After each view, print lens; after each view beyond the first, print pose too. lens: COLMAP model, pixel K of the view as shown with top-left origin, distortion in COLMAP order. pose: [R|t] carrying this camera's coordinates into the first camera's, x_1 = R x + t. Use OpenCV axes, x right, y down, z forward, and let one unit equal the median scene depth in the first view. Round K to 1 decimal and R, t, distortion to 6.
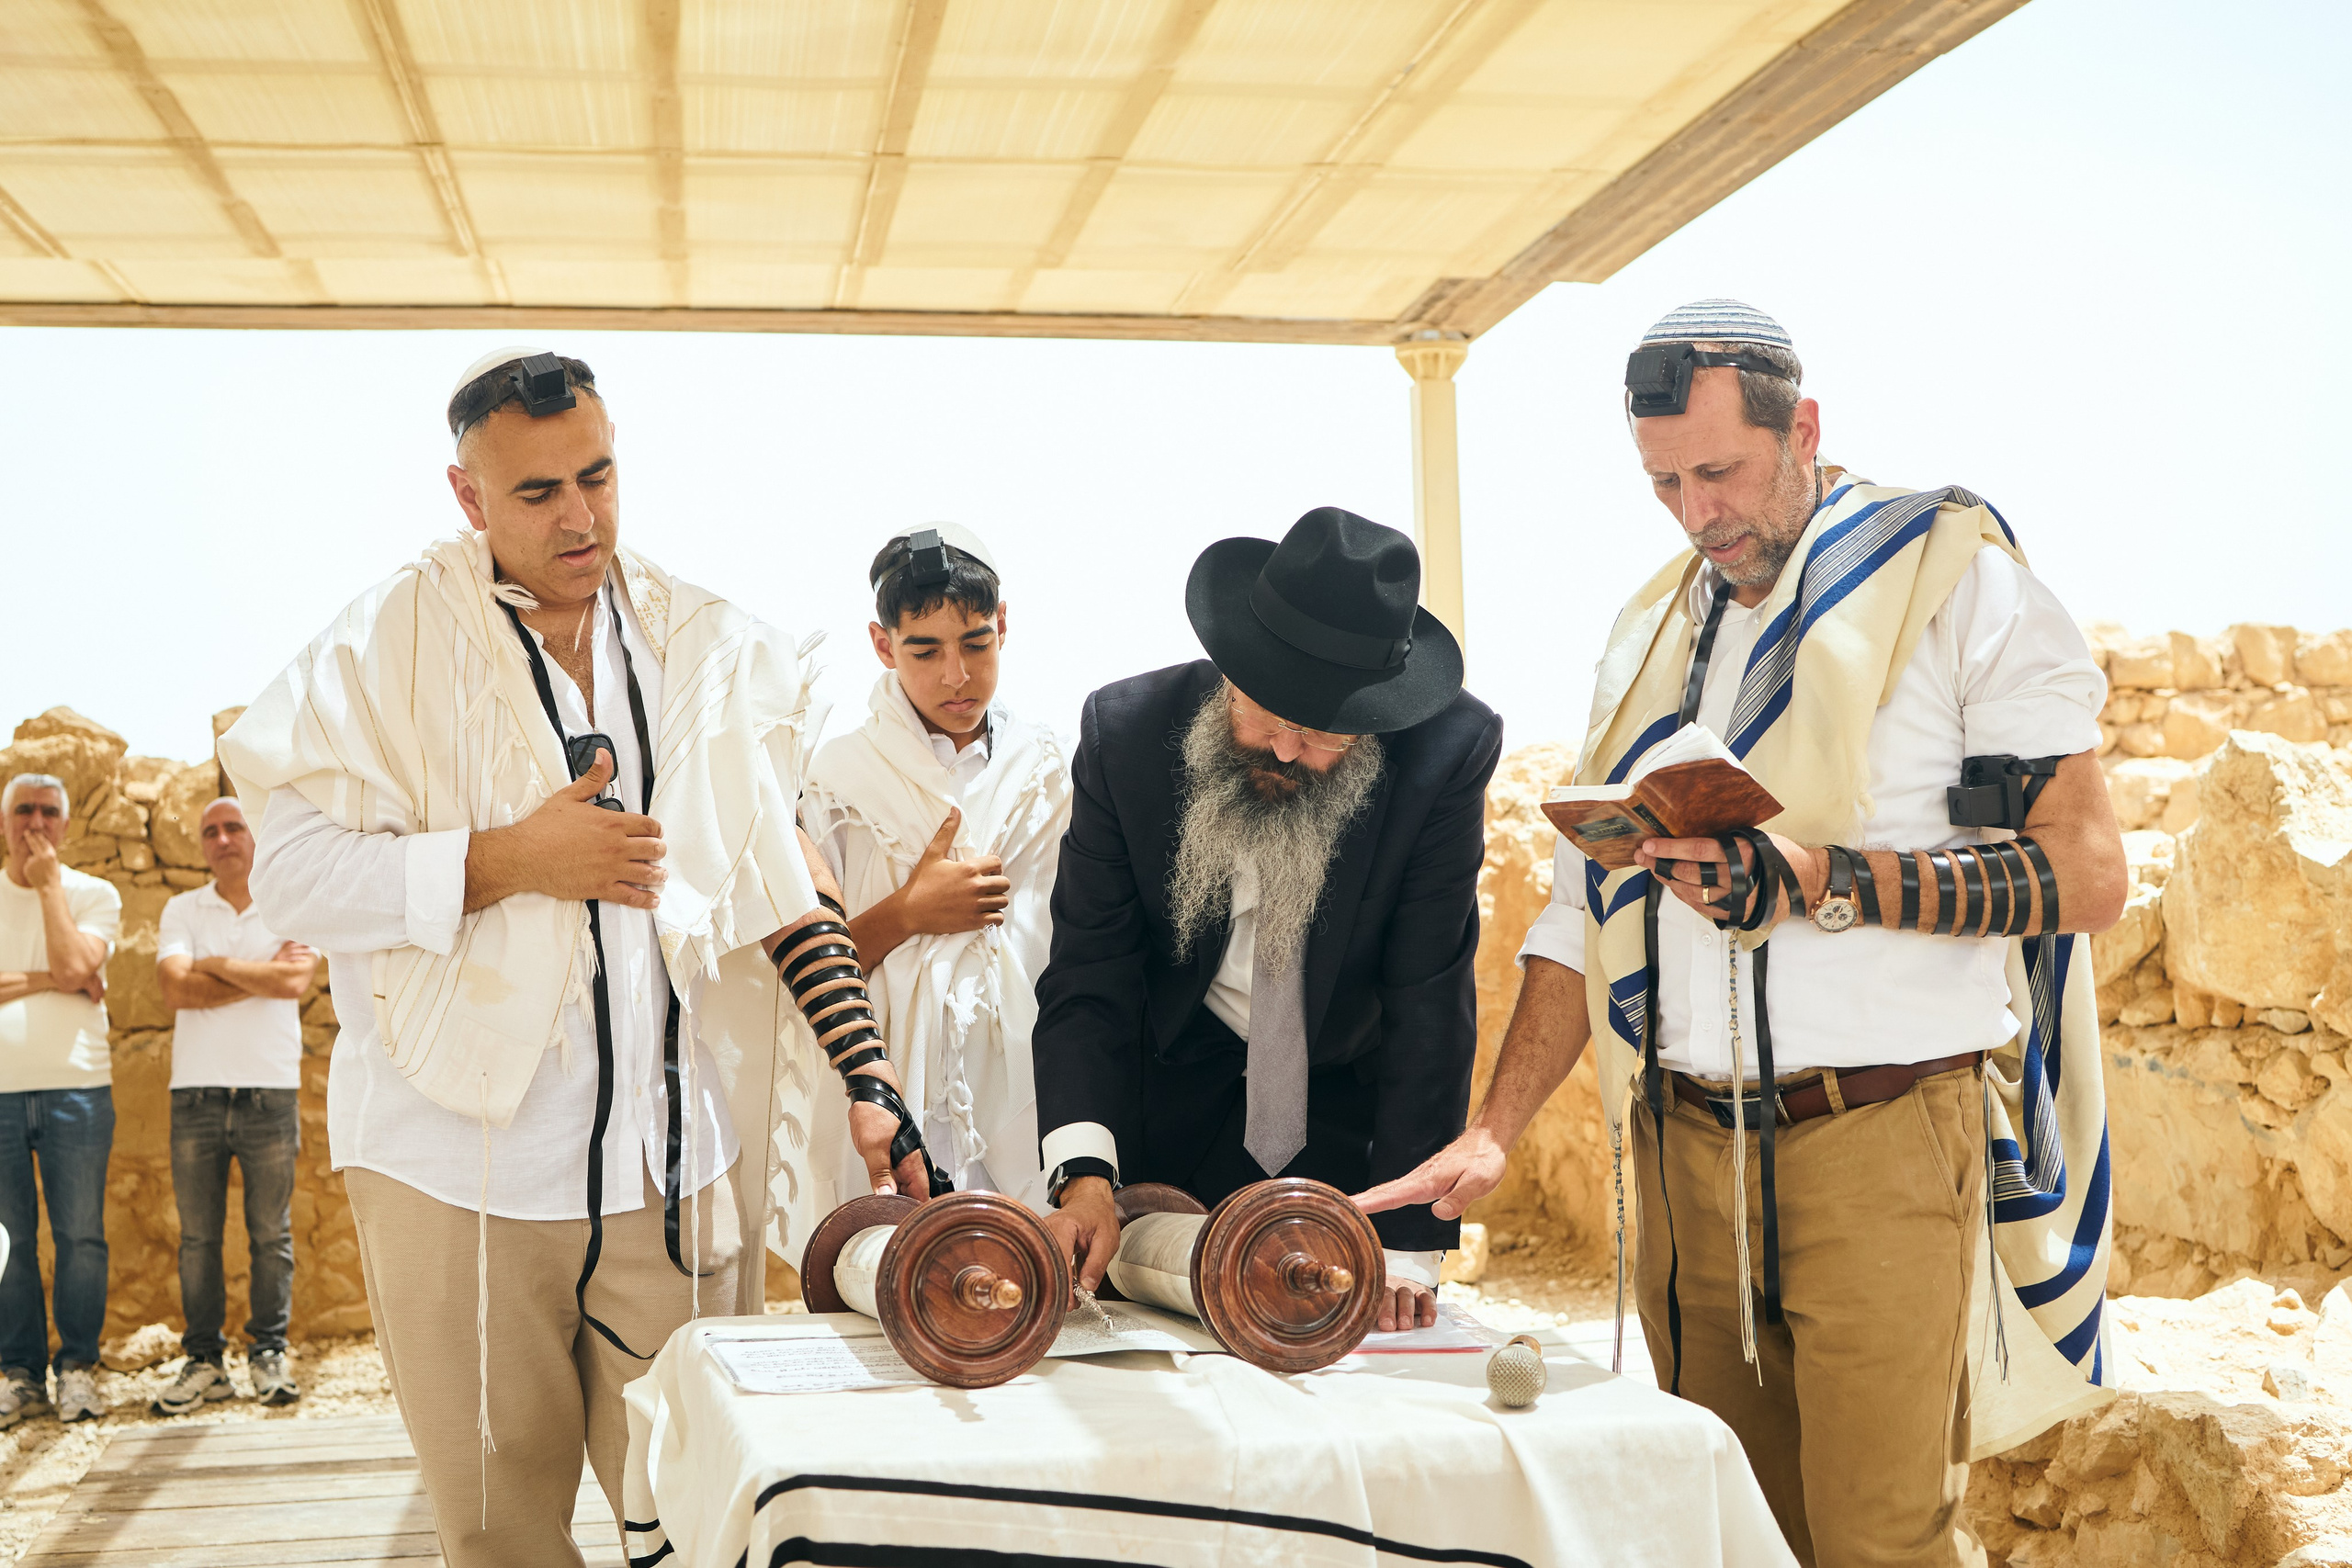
lens RADIAL K [[2478.7, 0, 1213.2], [0, 2478.7, 795.4], [0, 0, 1]] dist [-0.129837, 0.162437]
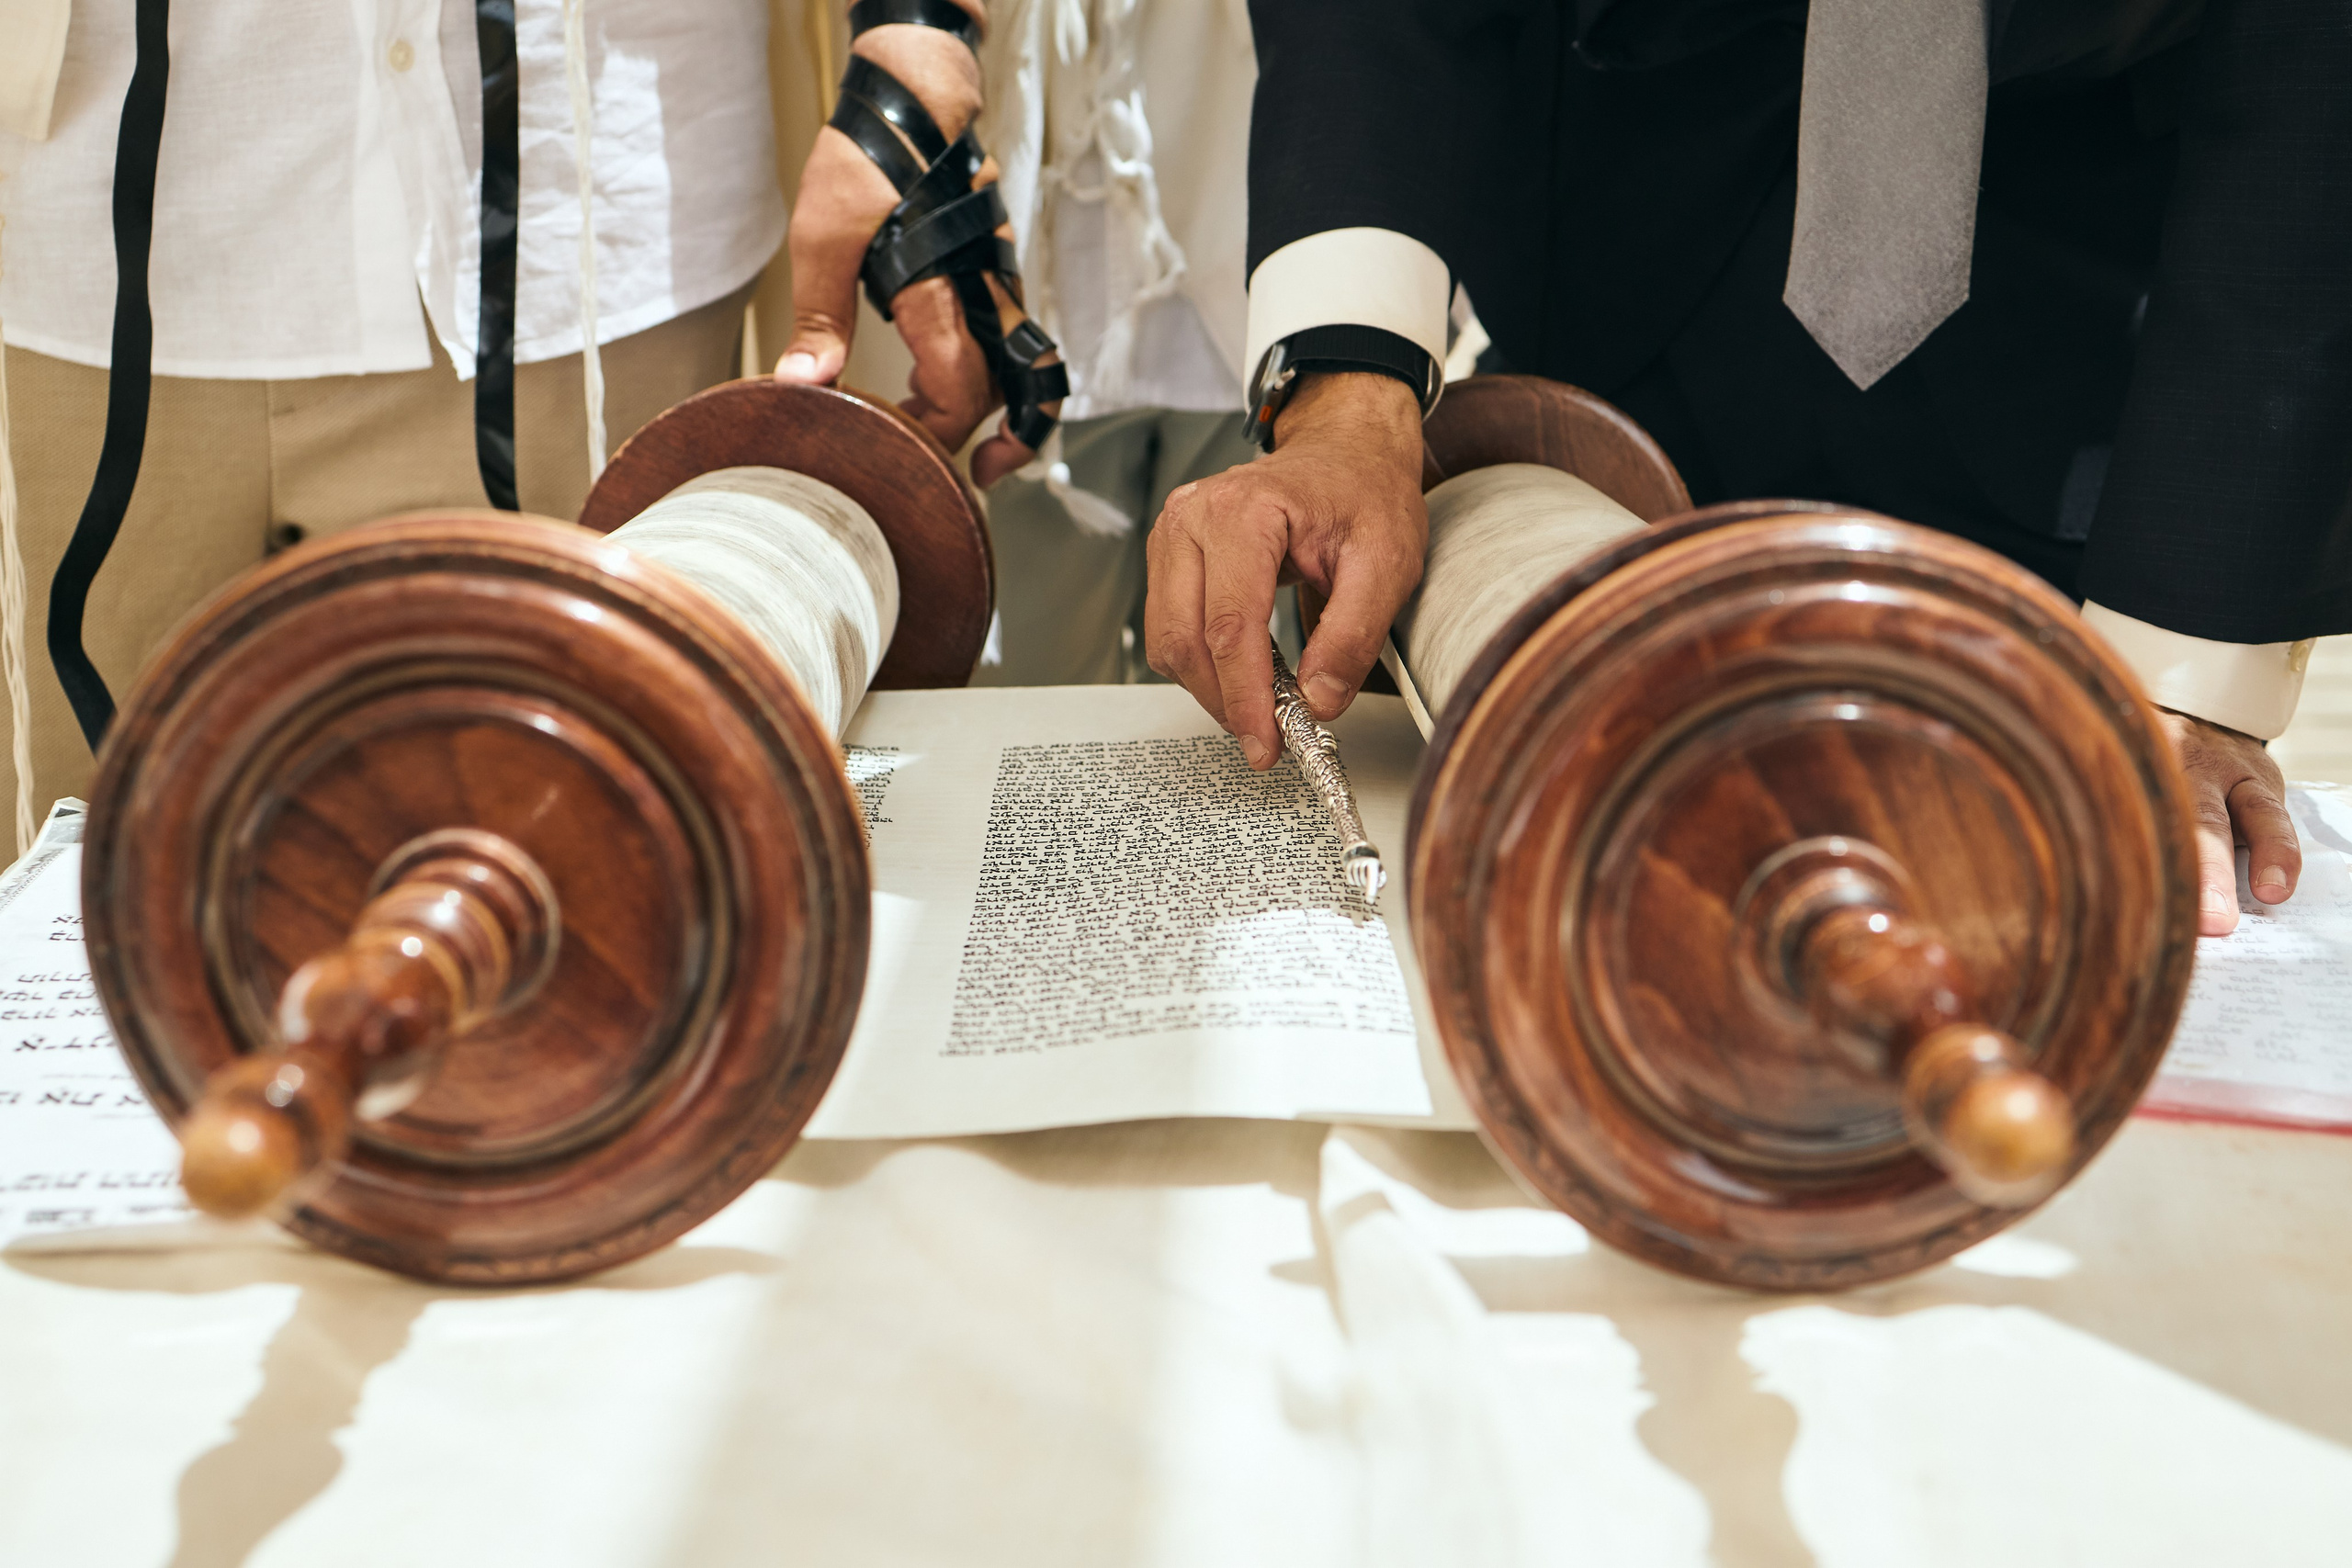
lens RADIAL K [[2404.1, 0, 1176.0], [0, 2404.1, 784.0], [0, 0, 1]] dist [-0.071320, 0.049463]
pose [[0.950049, 0.122440, -0.287080, 0.034926], [-0.005046, 0.925740, 0.378128, 0.075696], [0.312059, -0.357792, 0.880116, 0.656060]]
